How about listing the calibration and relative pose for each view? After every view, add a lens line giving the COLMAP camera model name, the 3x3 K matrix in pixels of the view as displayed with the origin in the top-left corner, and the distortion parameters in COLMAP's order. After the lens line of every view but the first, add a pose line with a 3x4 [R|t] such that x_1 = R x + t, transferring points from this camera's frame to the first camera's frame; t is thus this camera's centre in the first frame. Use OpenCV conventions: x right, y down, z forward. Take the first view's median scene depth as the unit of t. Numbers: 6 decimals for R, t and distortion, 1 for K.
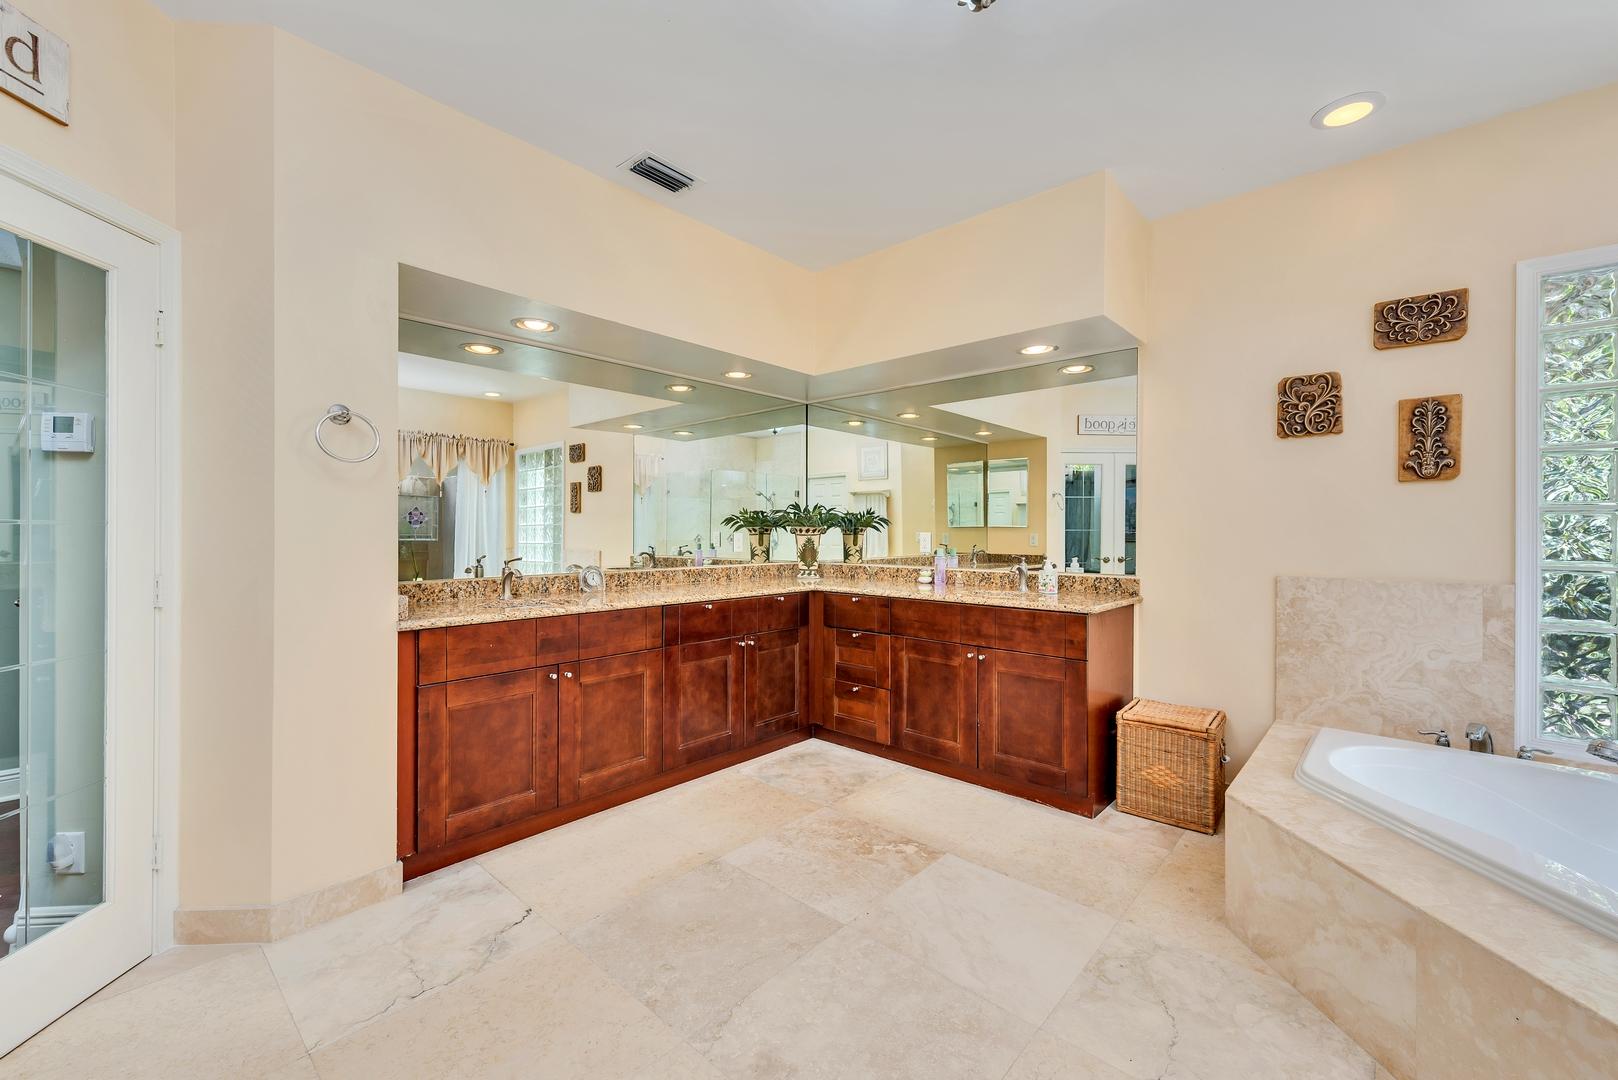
lens RADIAL K [[664.9, 0, 810.3], [0, 664.9, 535.0], [0, 0, 1]] dist [0.002372, -0.000014]
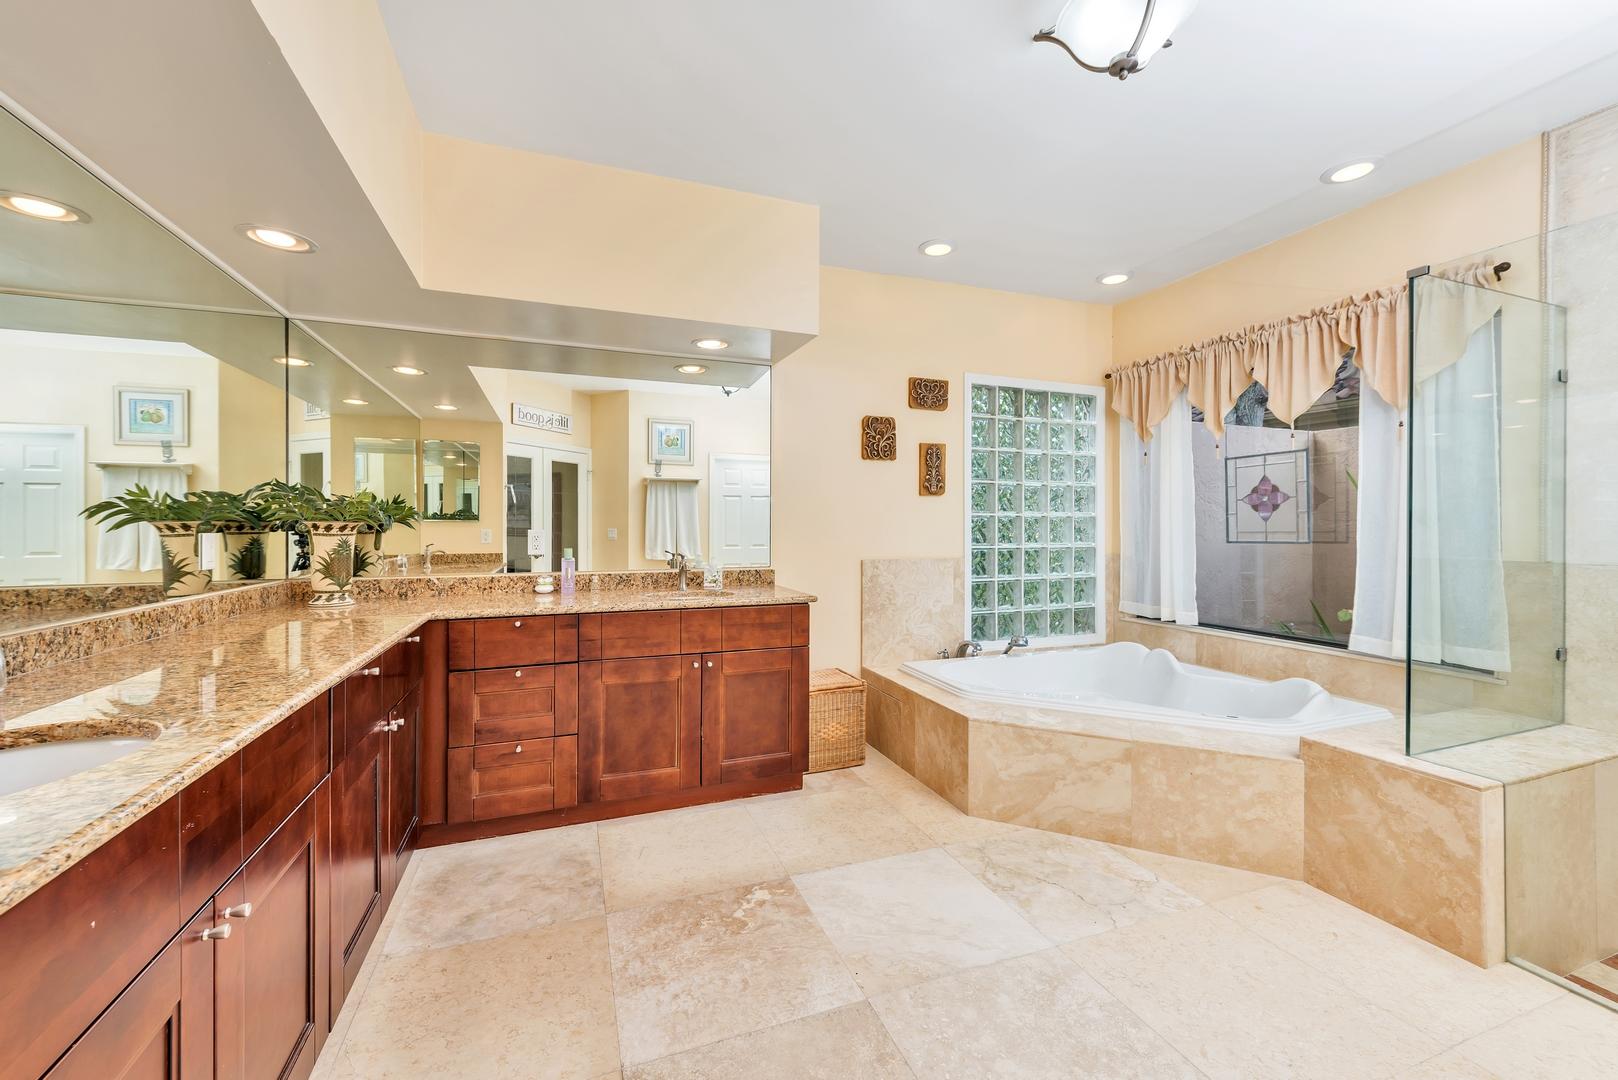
lens RADIAL K [[636.7, 0, 812.4], [0, 636.7, 528.1], [0, 0, 1]] dist [0.006153, -0.000306]
pose [[0.446805, -0.004519, 0.894620, -0.502862], [0.006684, 0.999976, 0.001713, -0.006723], [-0.894606, 0.005214, 0.446824, 0.505408]]
